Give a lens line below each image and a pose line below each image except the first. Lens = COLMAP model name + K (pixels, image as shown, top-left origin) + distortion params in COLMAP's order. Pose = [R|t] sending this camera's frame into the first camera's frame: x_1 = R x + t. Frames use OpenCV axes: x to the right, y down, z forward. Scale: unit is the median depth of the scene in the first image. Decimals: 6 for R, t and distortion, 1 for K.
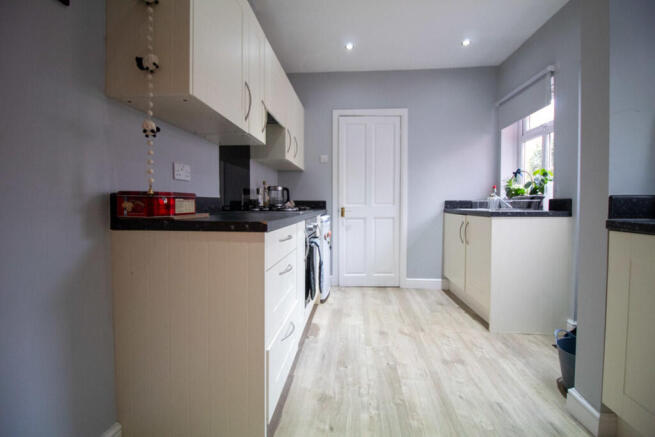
lens RADIAL K [[304.4, 0, 329.1], [0, 304.4, 216.0], [0, 0, 1]] dist [-0.017883, -0.002126]
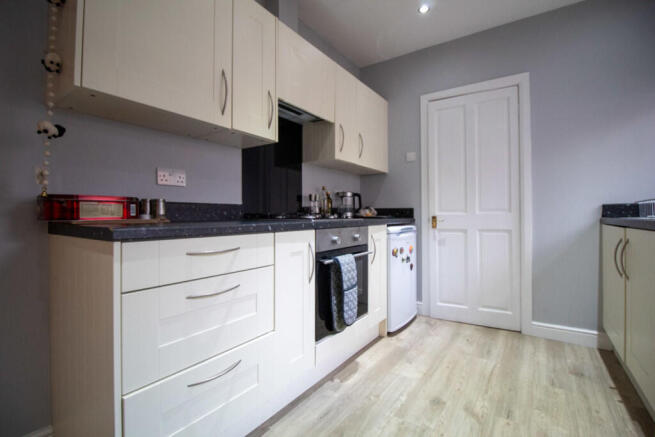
lens RADIAL K [[304.4, 0, 326.6], [0, 304.4, 215.5], [0, 0, 1]] dist [-0.017883, -0.002126]
pose [[0.866777, -0.004934, -0.498672, 0.218702], [-0.014678, 0.999265, -0.035398, 0.002040], [0.498480, 0.038002, 0.866068, 0.210889]]
